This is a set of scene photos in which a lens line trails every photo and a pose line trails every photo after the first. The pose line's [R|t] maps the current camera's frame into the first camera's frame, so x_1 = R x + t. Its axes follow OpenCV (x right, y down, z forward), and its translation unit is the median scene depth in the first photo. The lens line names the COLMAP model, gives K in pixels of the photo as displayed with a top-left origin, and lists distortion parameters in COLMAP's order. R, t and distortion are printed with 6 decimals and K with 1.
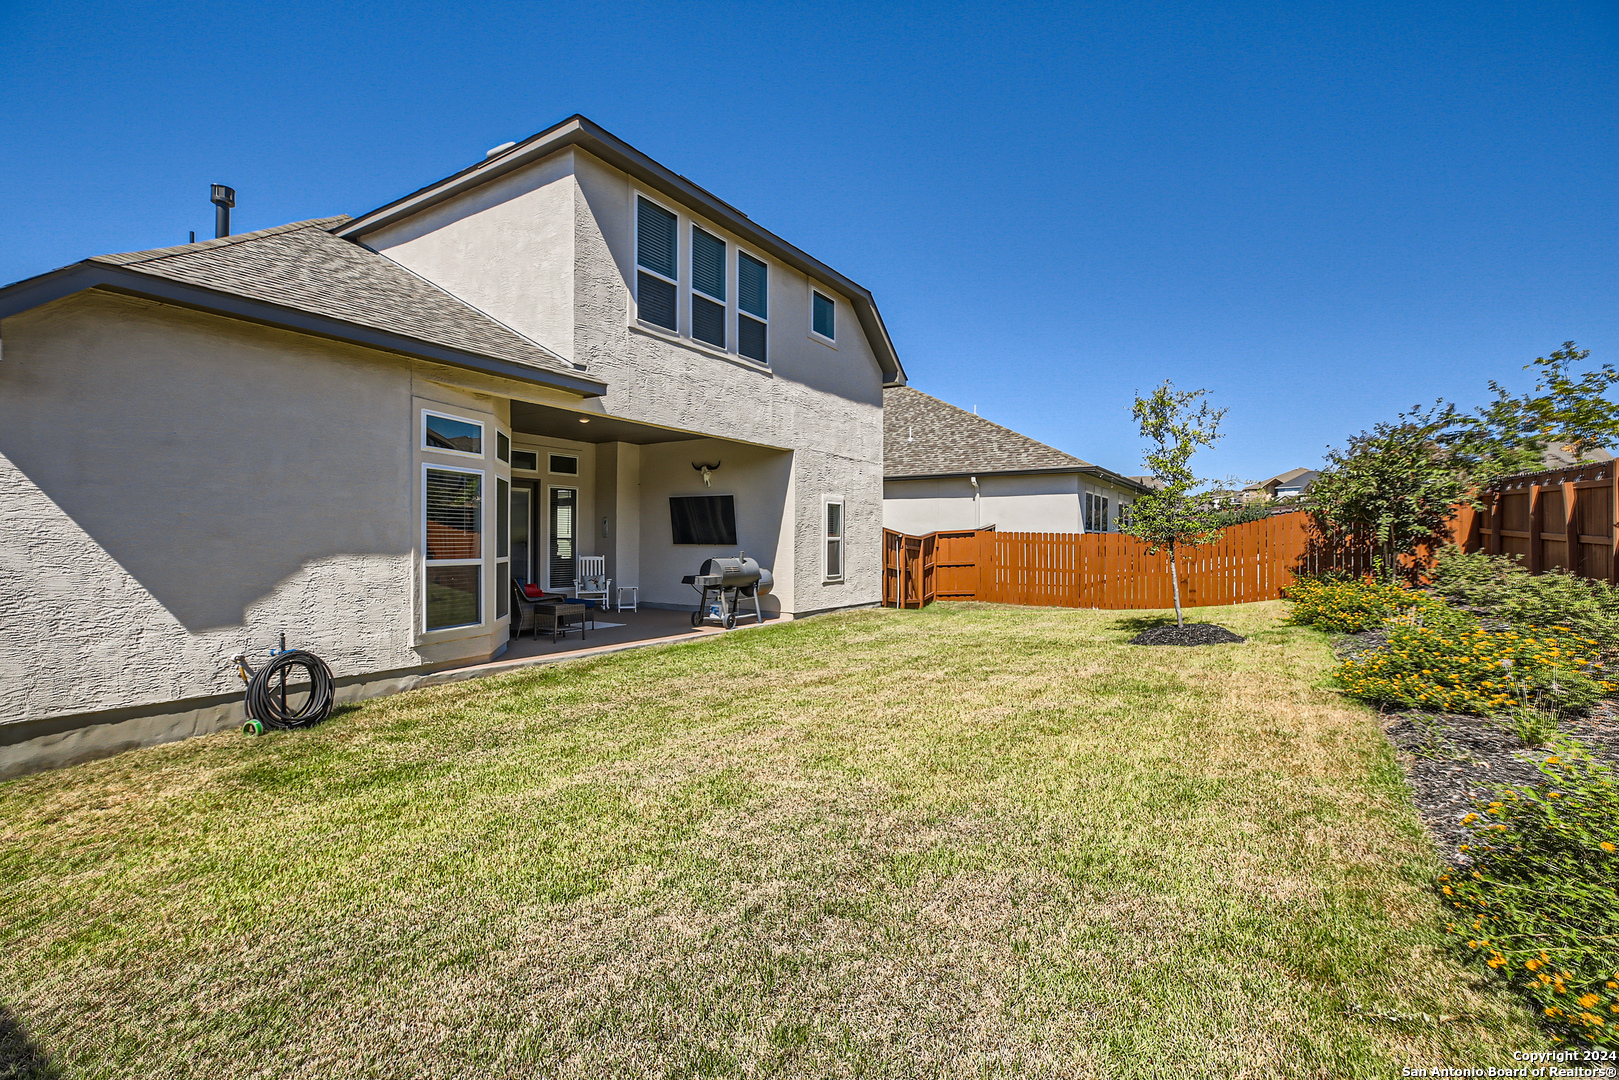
lens RADIAL K [[731.4, 0, 814.1], [0, 731.4, 546.3], [0, 0, 1]] dist [0.007861, 0.000769]
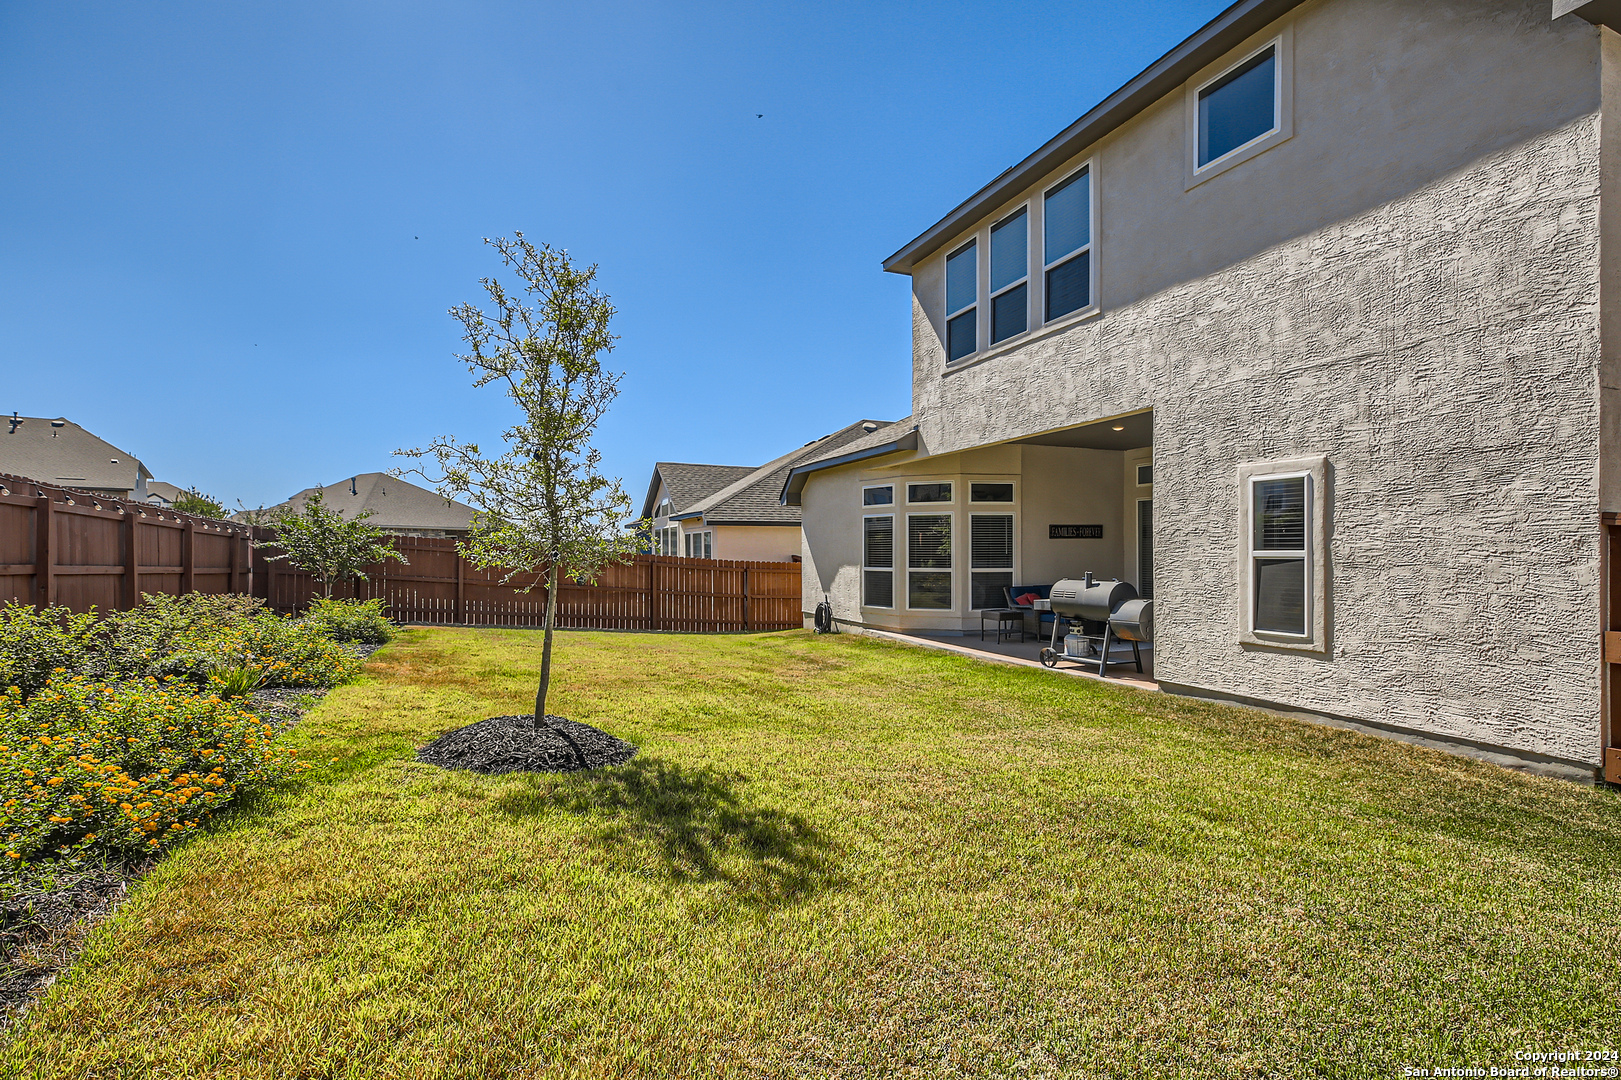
lens RADIAL K [[732.3, 0, 815.1], [0, 732.3, 546.3], [0, 0, 1]] dist [0.007861, 0.000769]
pose [[-0.550493, -0.007871, -0.834803, 0.680200], [-0.004125, 0.999969, -0.006708, -0.013099], [0.834830, -0.000249, -0.550508, 1.195660]]
